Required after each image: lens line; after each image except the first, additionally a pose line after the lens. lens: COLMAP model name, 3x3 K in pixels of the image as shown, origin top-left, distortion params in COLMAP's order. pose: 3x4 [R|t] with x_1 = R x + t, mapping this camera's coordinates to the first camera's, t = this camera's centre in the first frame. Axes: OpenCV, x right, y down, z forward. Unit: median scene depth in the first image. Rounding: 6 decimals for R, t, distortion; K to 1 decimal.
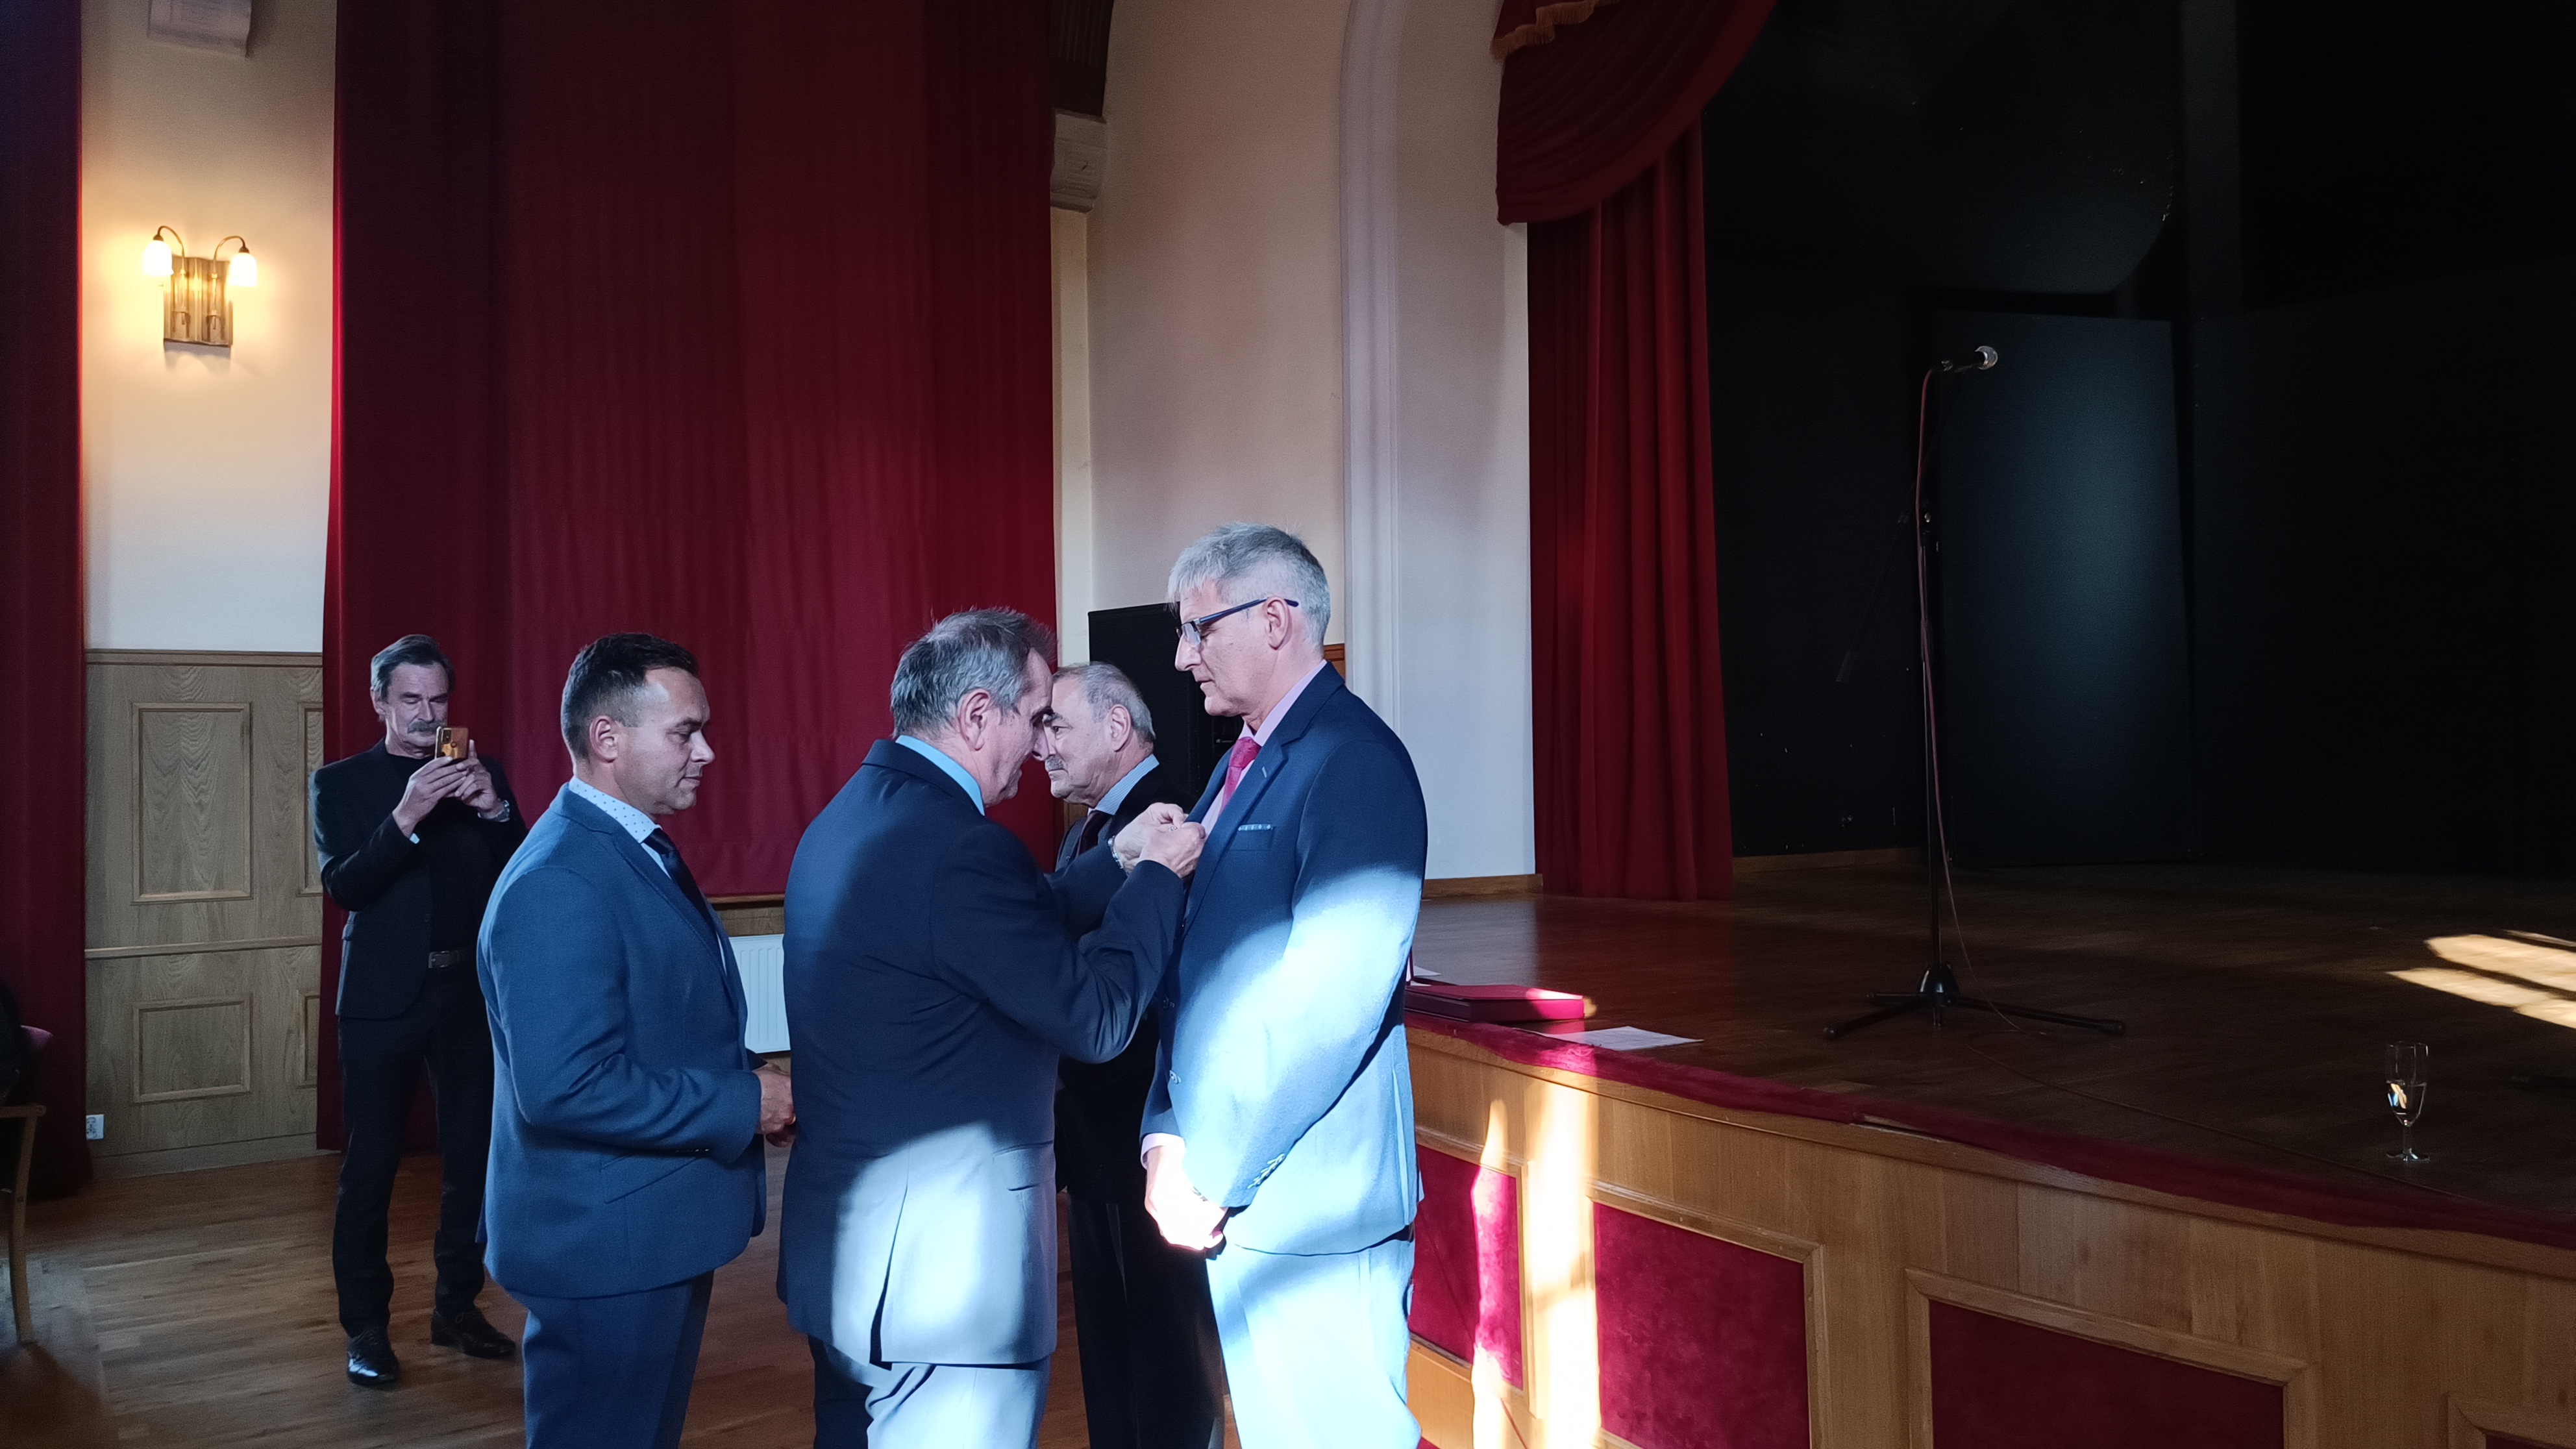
lens RADIAL K [[1845.6, 0, 1288.0], [0, 1845.6, 724.5], [0, 0, 1]] dist [-0.000848, -0.000667]
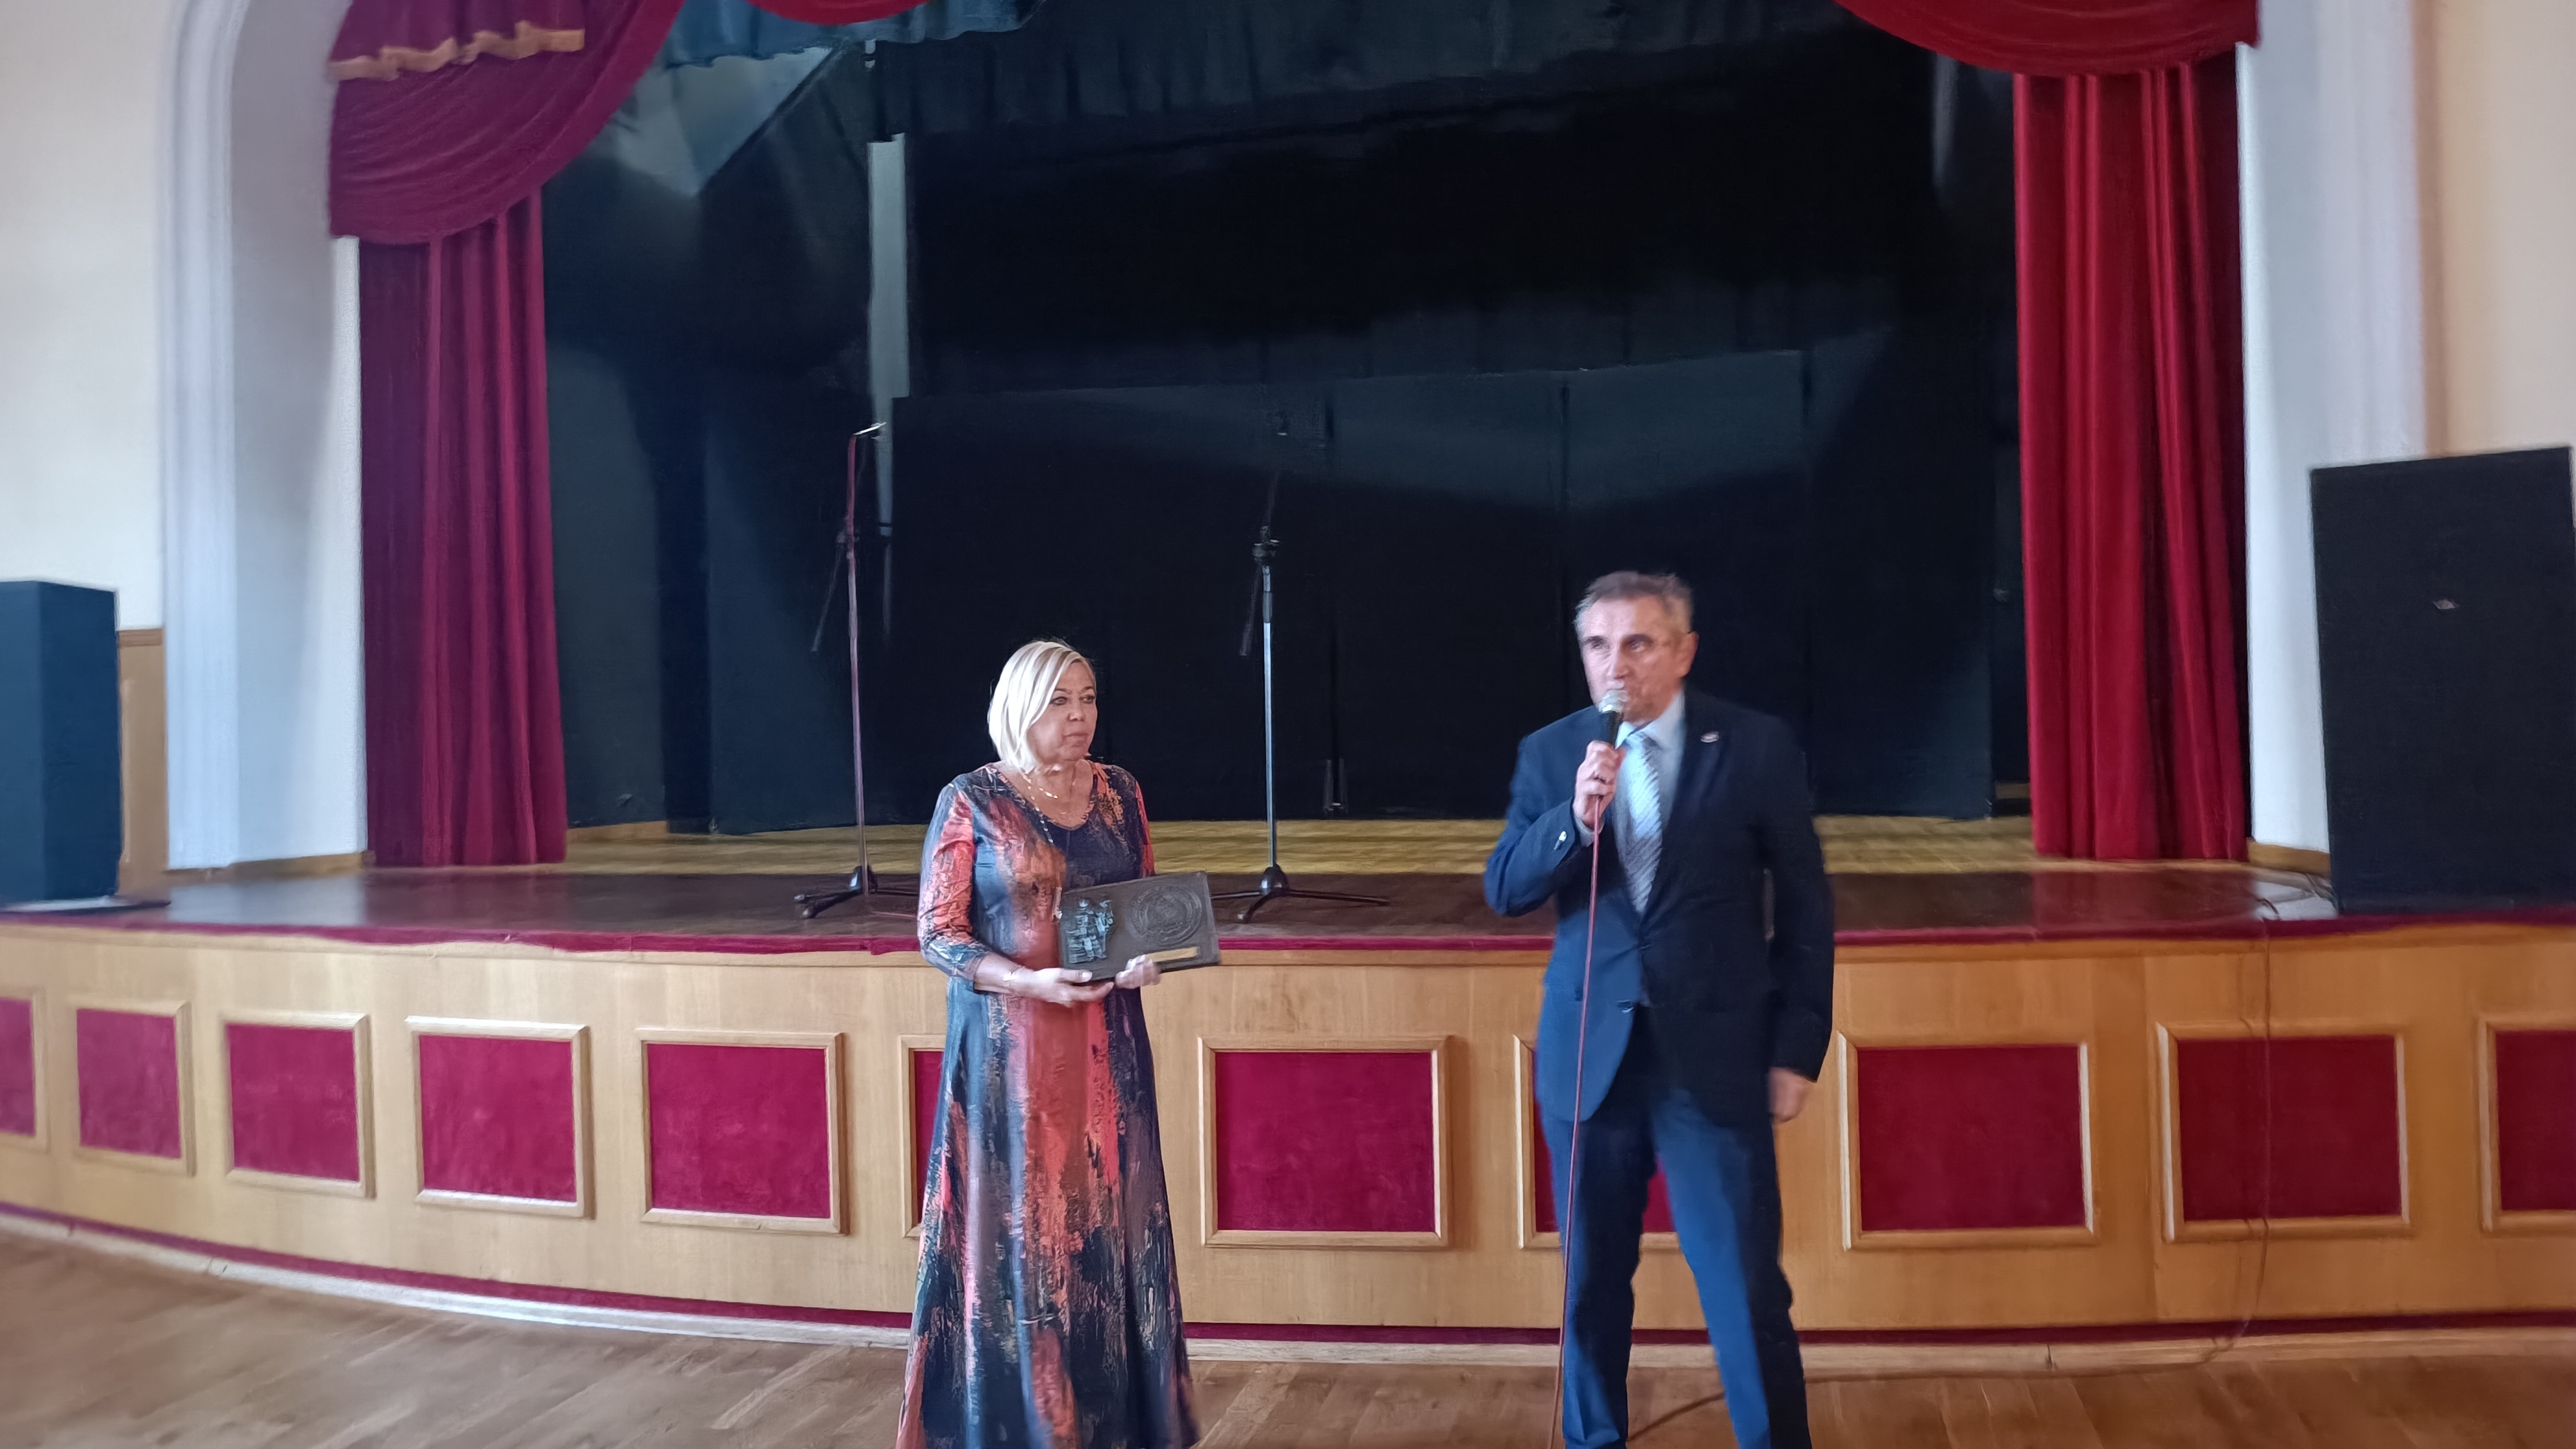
lens RADIAL K [[1954.6, 0, 1287.5], [0, 1954.6, 745.8], [0, 0, 1]] dist [-0.013943, -0.004069]
pose [[0.746211, 0.012913, 0.665585, -0.191418], [-0.012272, 0.999909, -0.005641, 0.016527], [-0.665597, -0.003958, 0.746301, -0.173250]]
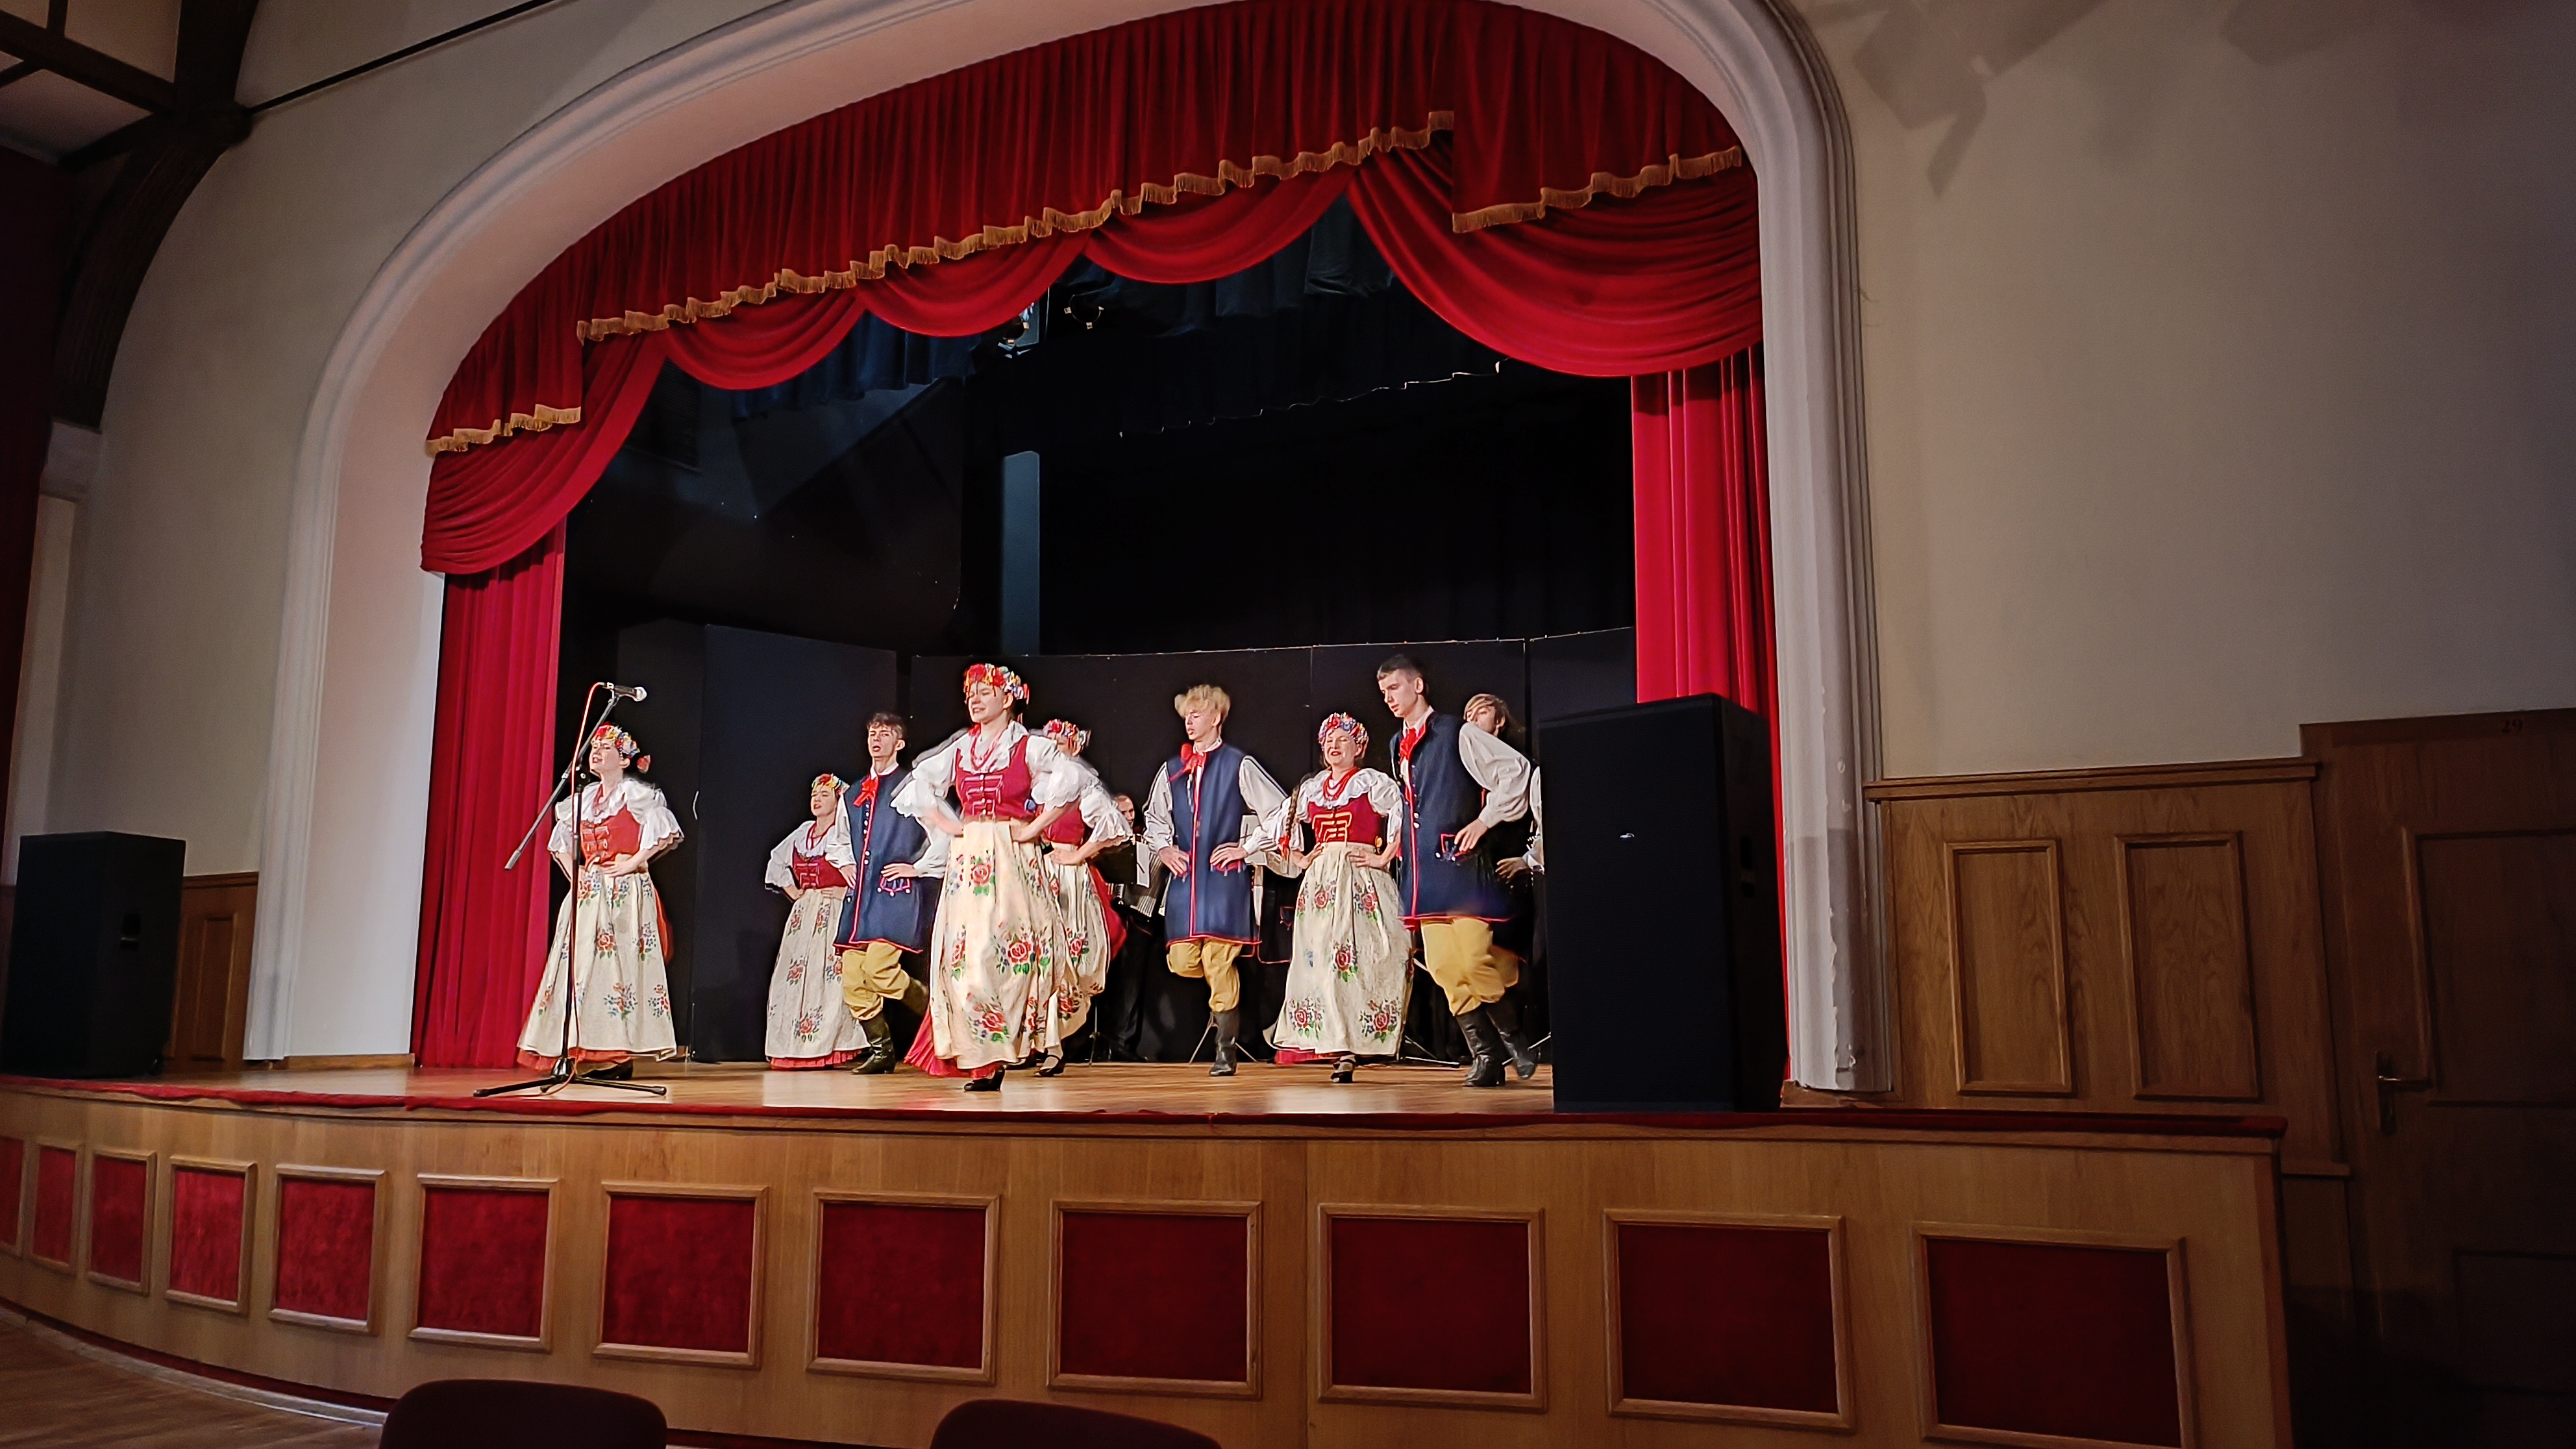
lens RADIAL K [[1941.2, 0, 1288.0], [0, 1941.2, 724.5], [0, 0, 1]] dist [0.007705, 0.002111]
pose [[0.900528, 0.084537, 0.426502, 0.080730], [-0.026238, 0.989695, -0.140768, 0.025782], [-0.434007, 0.115575, 0.893466, -0.507760]]
